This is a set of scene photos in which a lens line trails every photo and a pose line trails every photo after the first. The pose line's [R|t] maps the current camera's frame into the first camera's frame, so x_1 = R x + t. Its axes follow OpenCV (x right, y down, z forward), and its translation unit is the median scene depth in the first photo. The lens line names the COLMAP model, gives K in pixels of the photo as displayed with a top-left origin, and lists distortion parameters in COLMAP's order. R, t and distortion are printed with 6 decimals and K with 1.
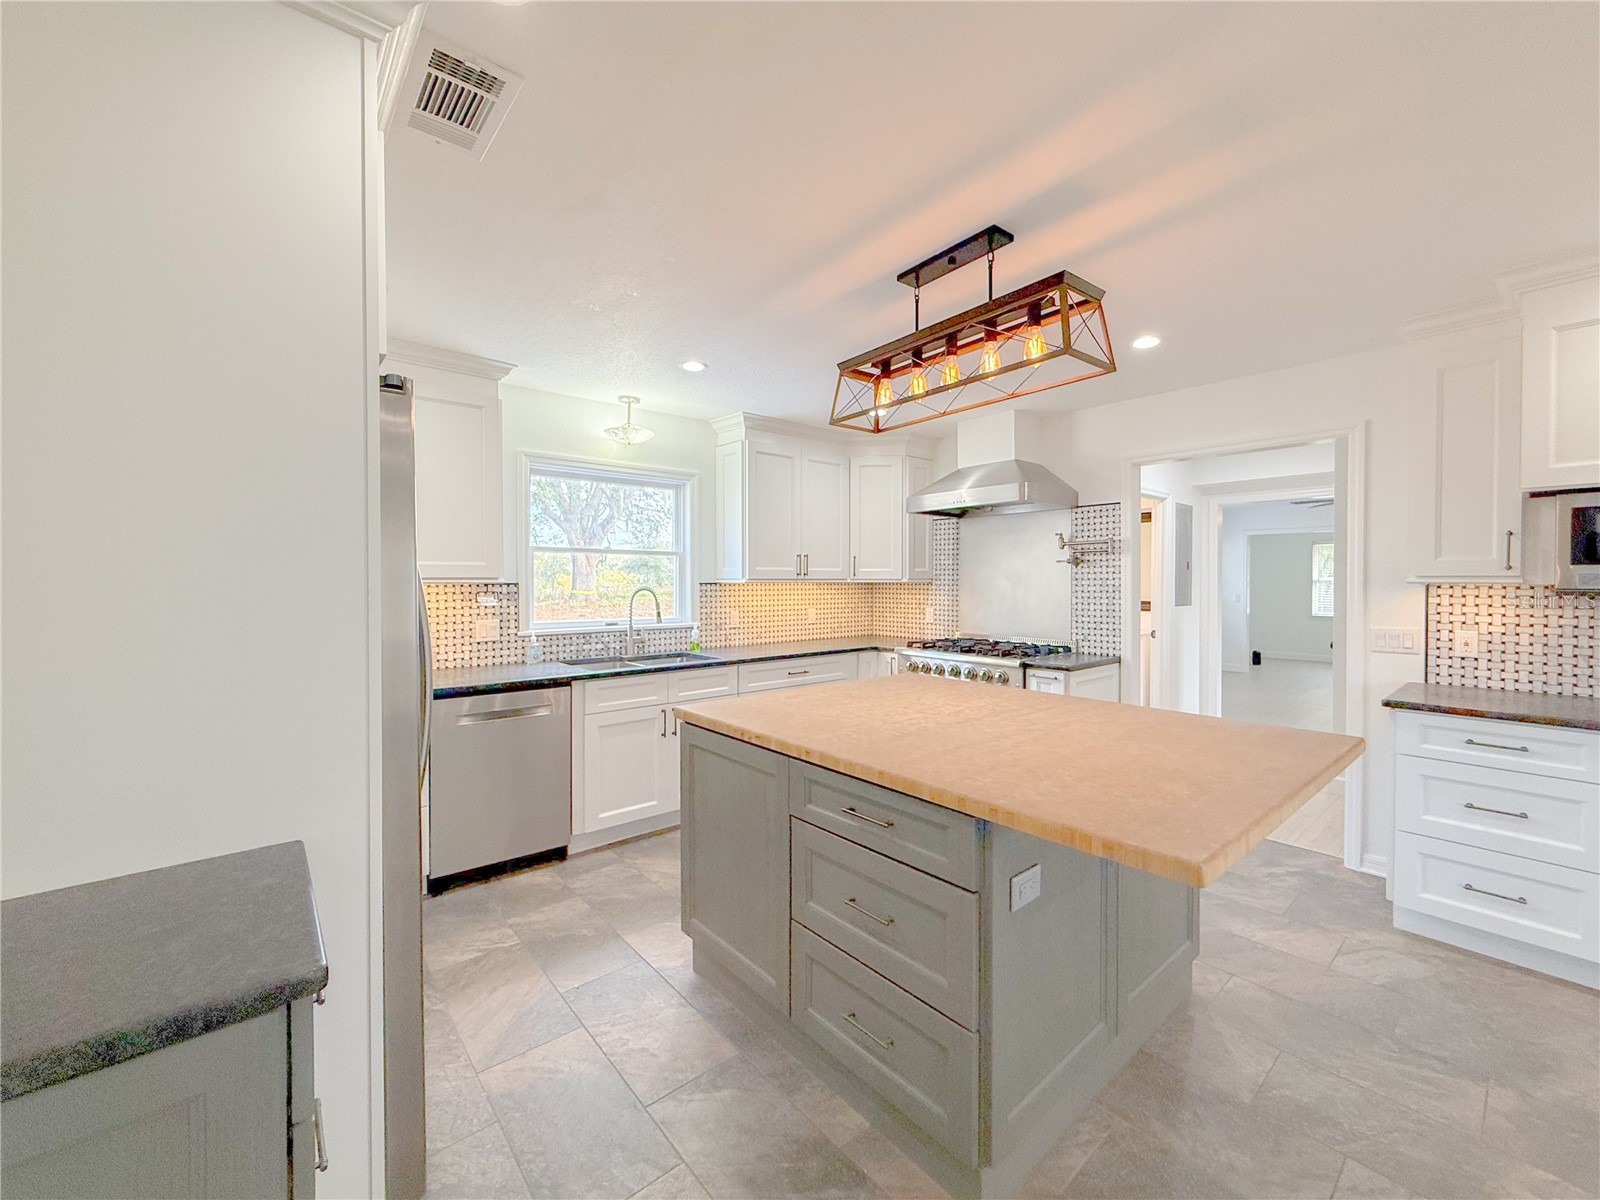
lens RADIAL K [[644.5, 0, 795.7], [0, 644.5, 587.3], [0, 0, 1]] dist [0.002495, 0.000612]
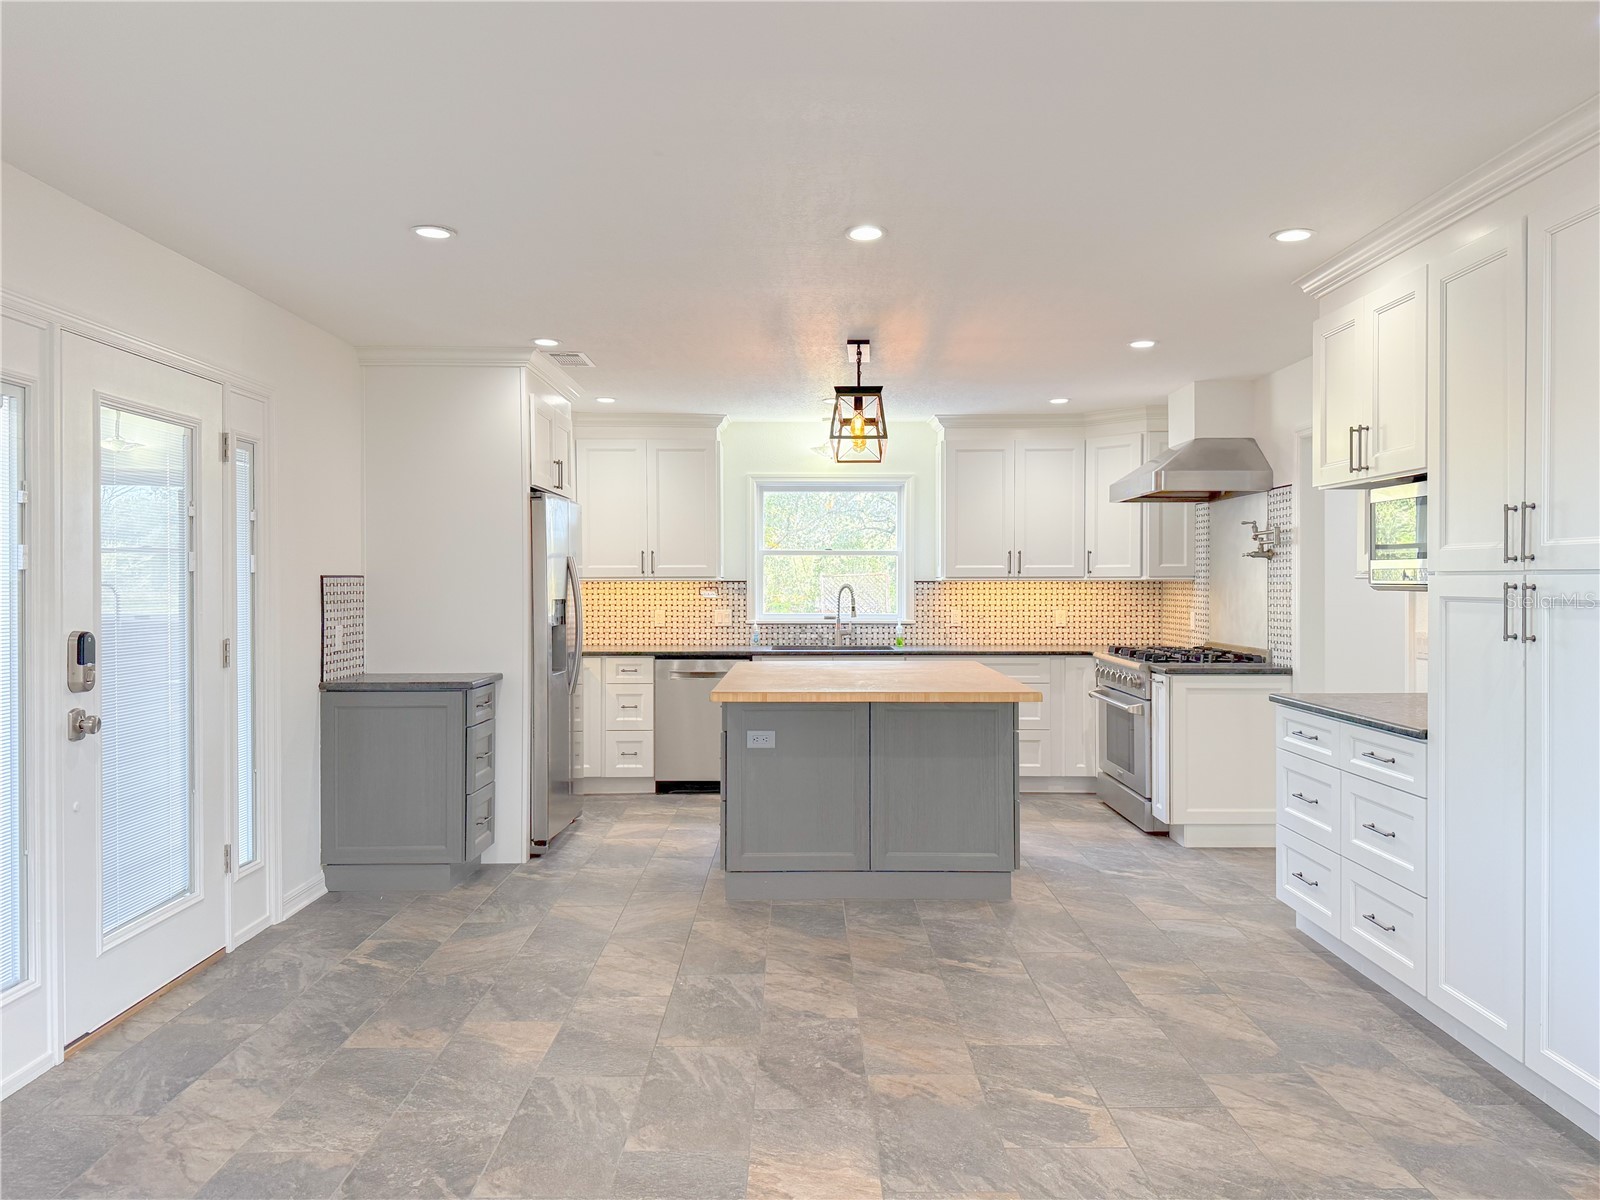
lens RADIAL K [[1145.4, 0, 803.0], [0, 1145.4, 599.1], [0, 0, 1]] dist [0.051424, -0.054166]
pose [[0.757259, 0.009271, -0.653049, 0.957888], [-0.006534, 0.999957, 0.006619, 0.011448], [0.653082, -0.000746, 0.757287, -0.526327]]
